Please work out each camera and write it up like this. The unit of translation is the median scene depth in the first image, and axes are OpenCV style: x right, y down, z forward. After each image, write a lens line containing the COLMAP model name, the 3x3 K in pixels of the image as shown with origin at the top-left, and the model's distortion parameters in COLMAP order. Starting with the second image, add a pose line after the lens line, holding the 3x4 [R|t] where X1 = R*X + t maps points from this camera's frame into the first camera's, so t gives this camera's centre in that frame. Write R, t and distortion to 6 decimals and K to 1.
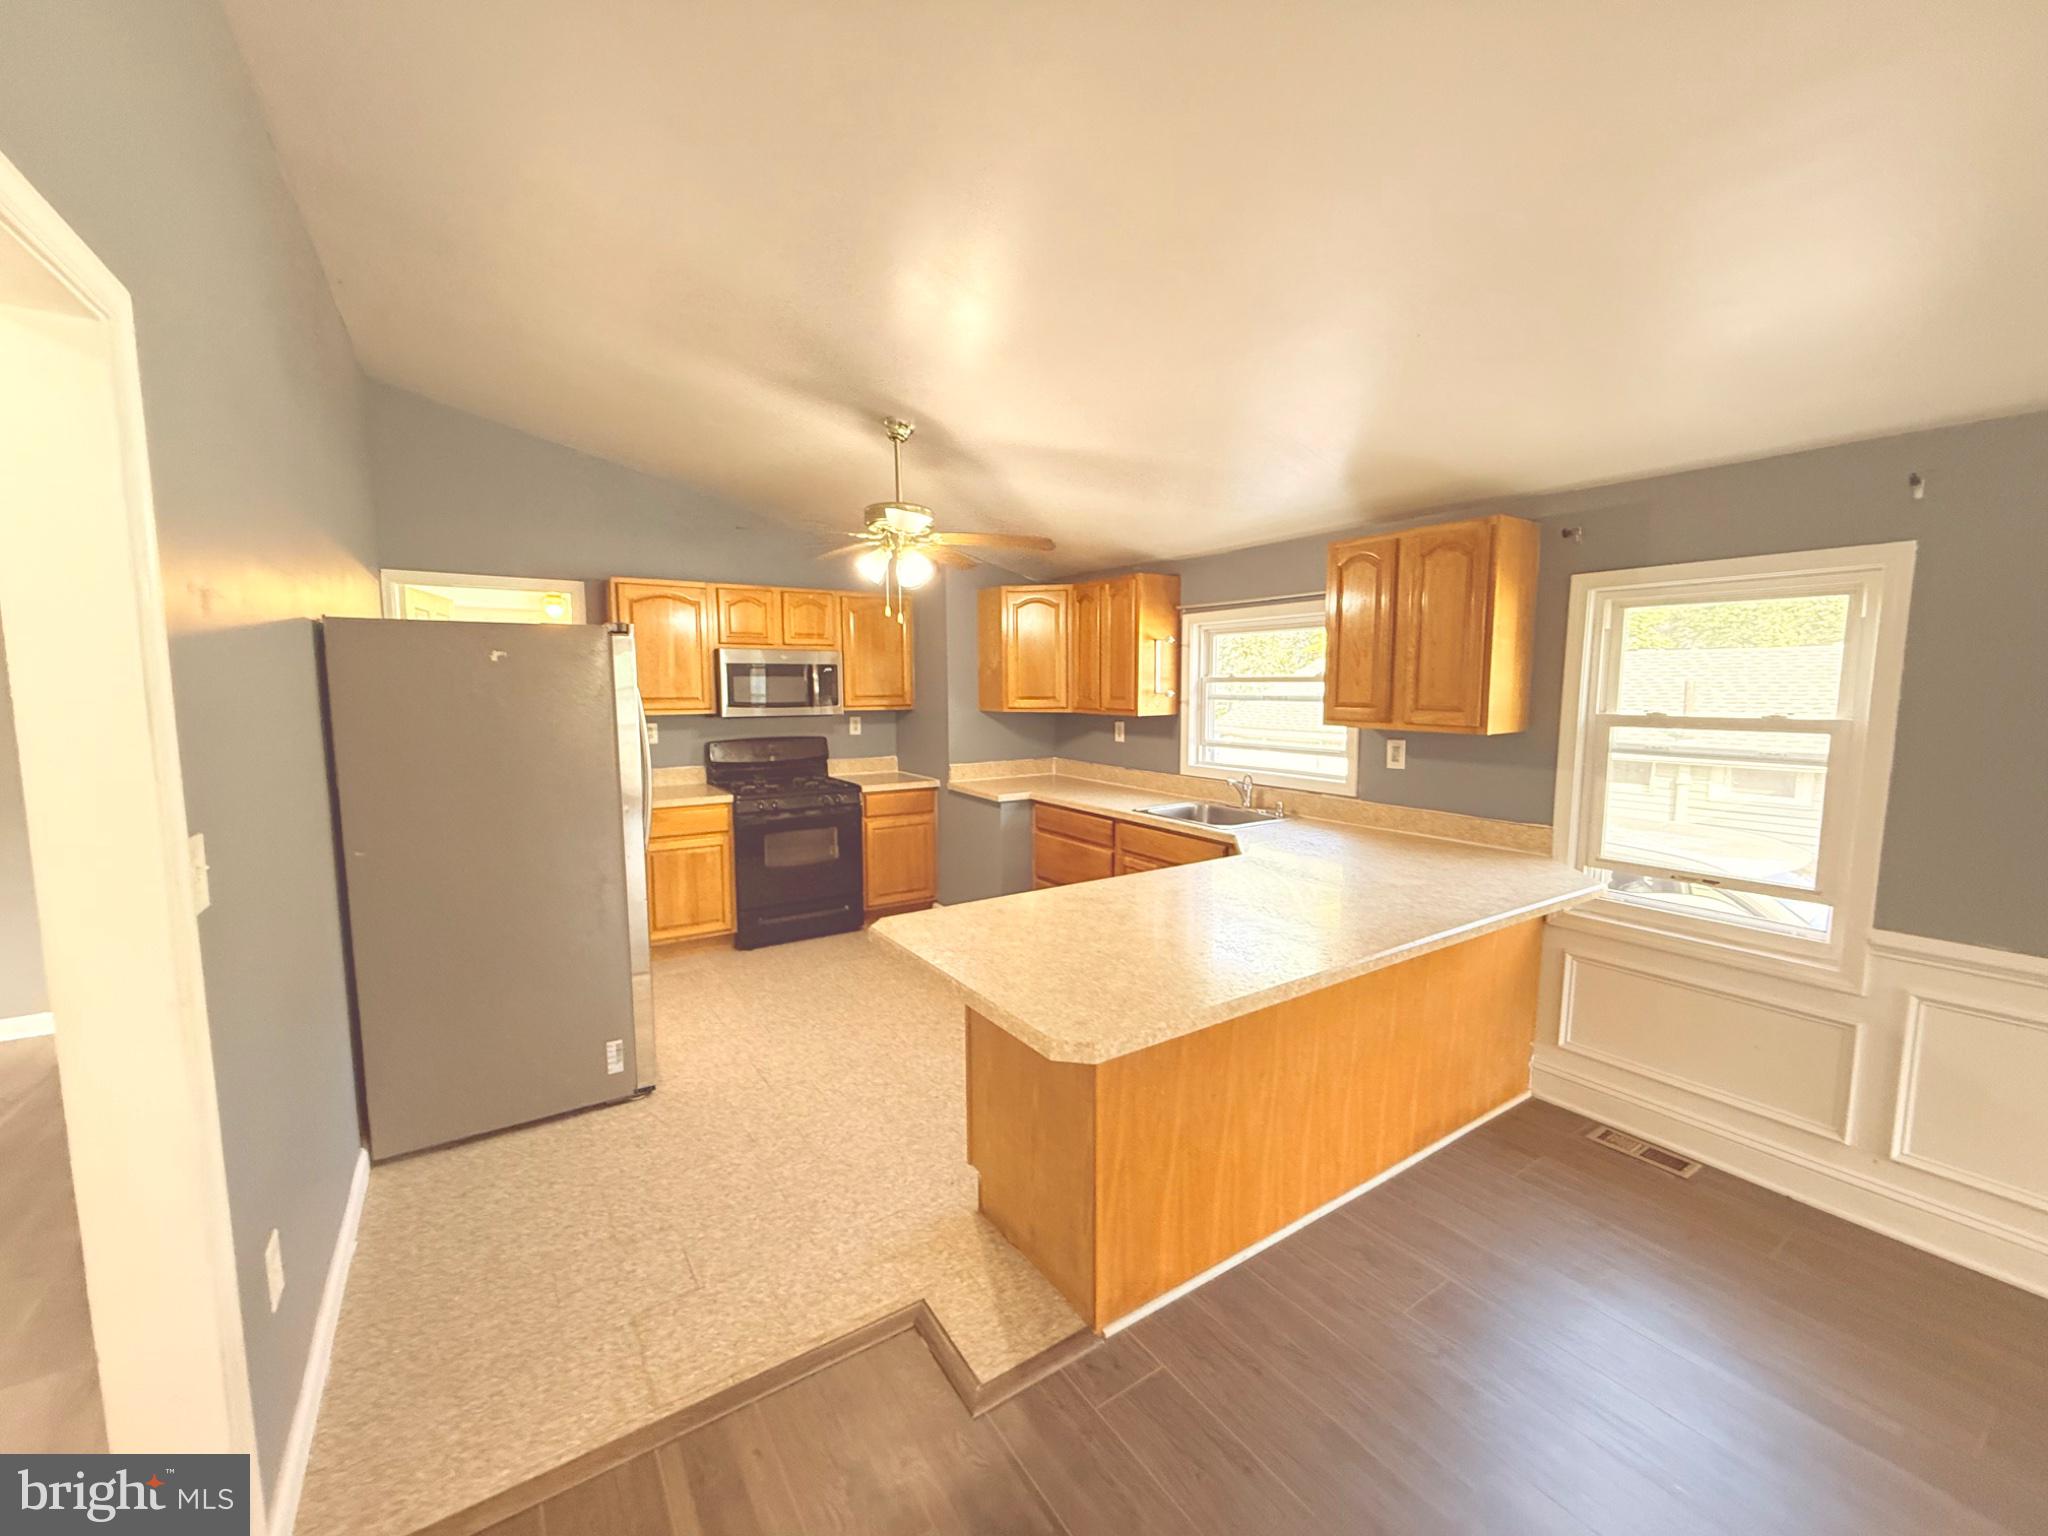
lens RADIAL K [[819.4, 0, 1025.1], [0, 819.4, 768.8], [0, 0, 1]] dist [0.000202, -0.000007]
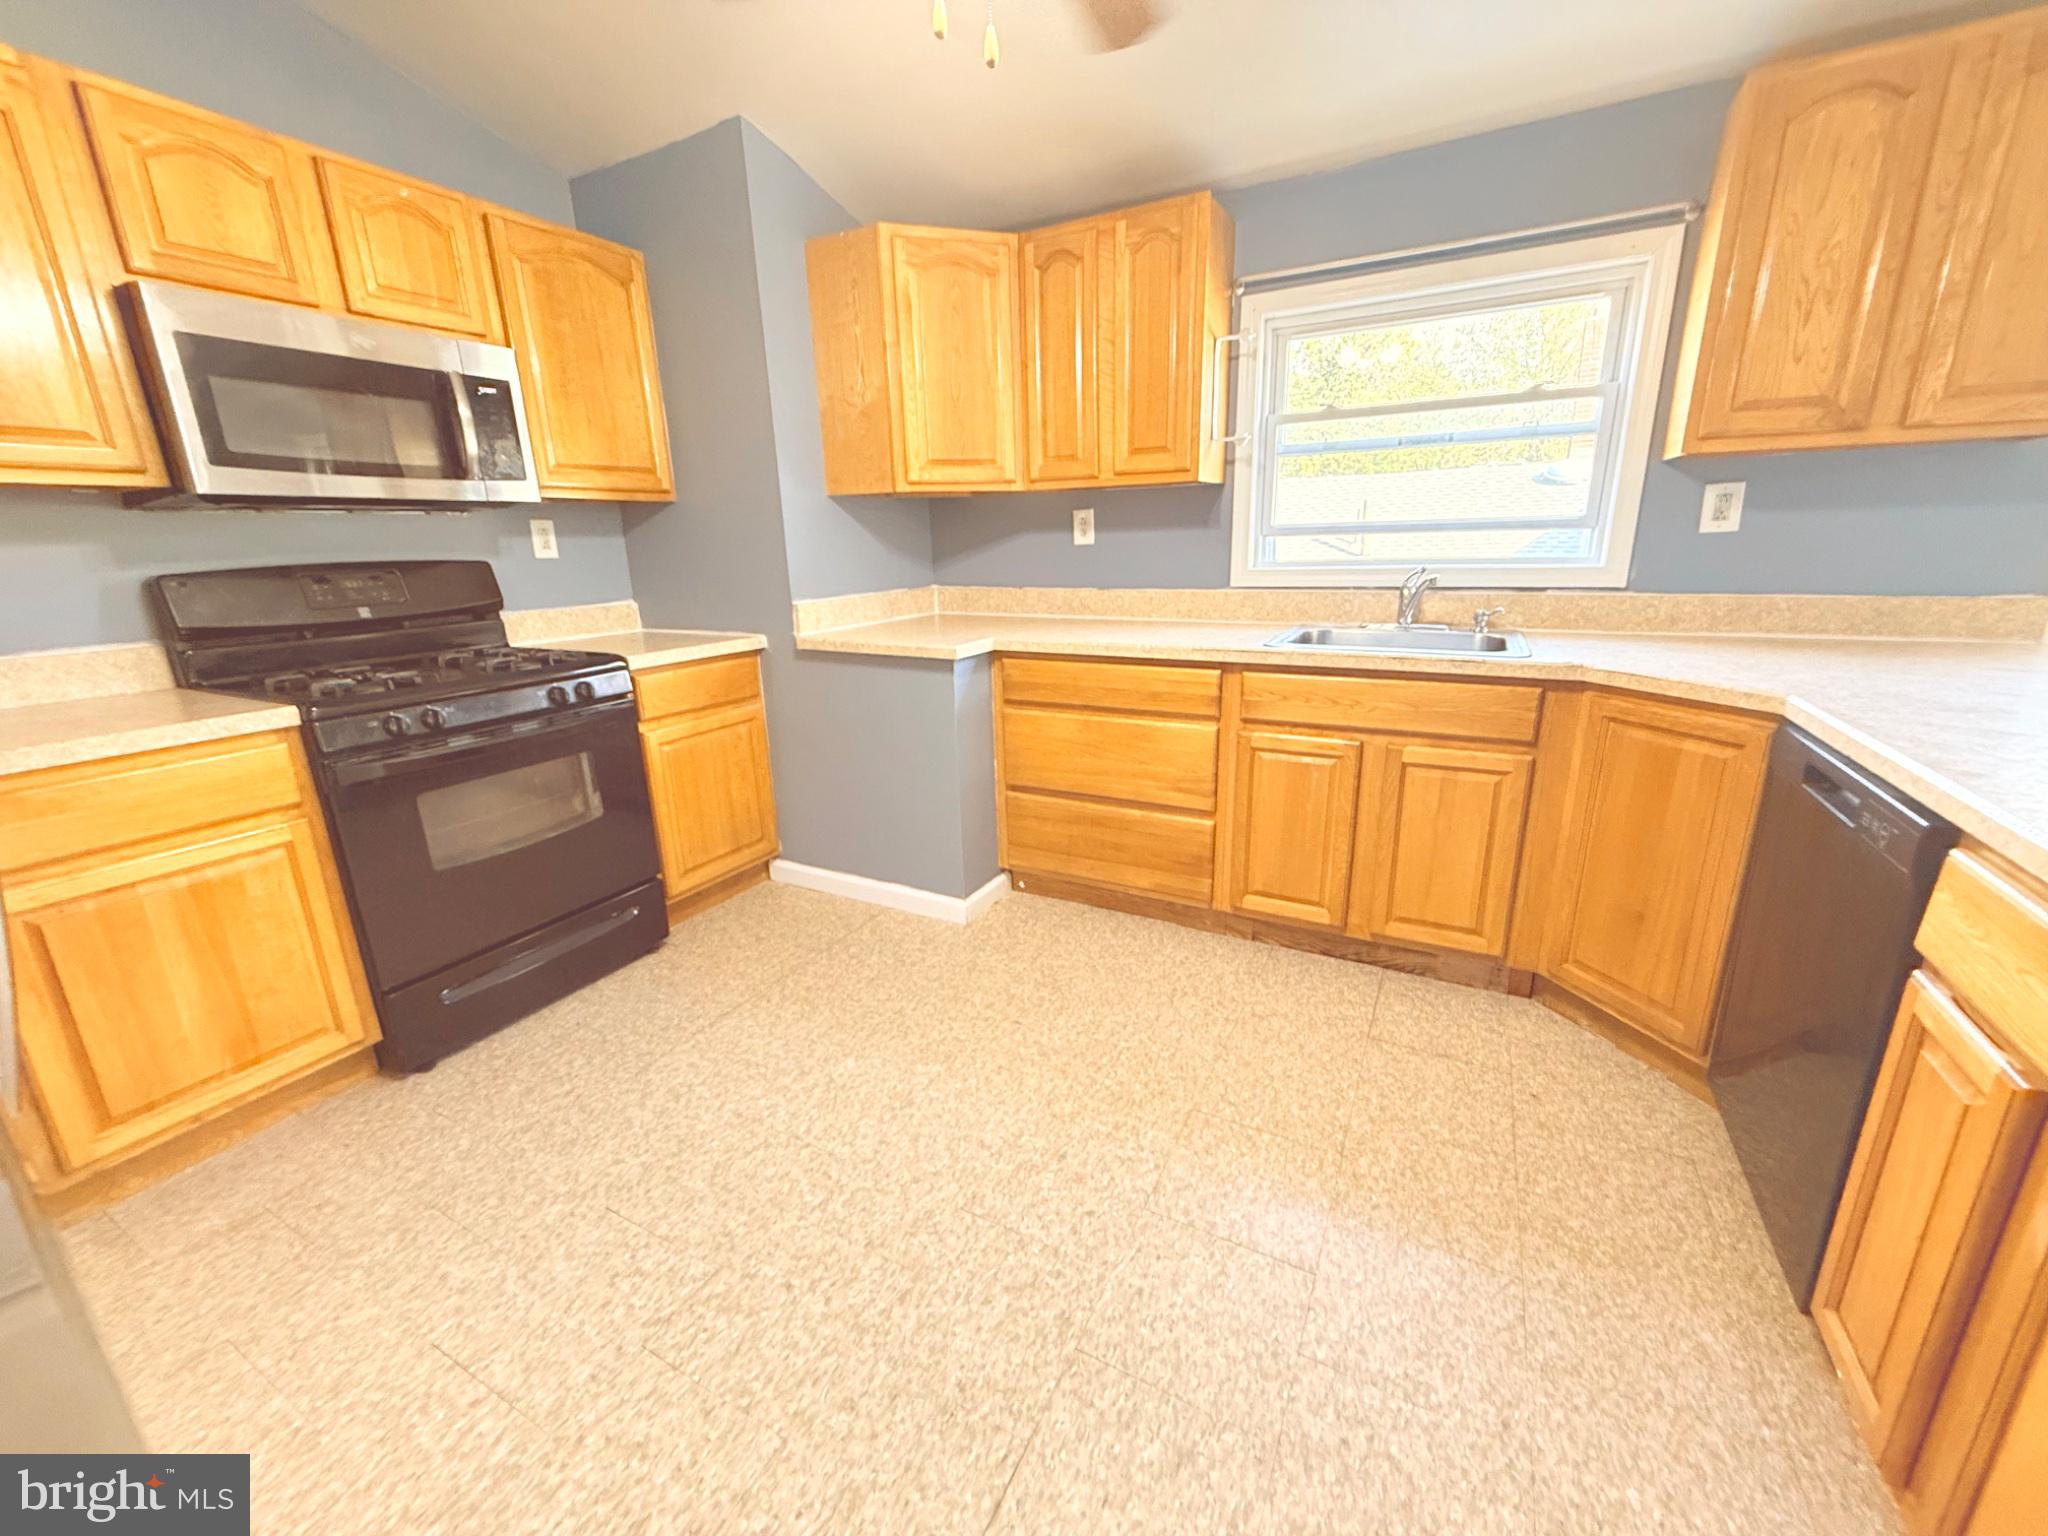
lens RADIAL K [[819.4, 0, 1022.2], [0, 819.4, 765.0], [0, 0, 1]] dist [0.000202, -0.000007]
pose [[0.882099, -0.148269, 0.447122, -0.221701], [0.075750, 0.981468, 0.176020, 0.016786], [-0.464934, -0.121397, 0.876983, 0.487813]]
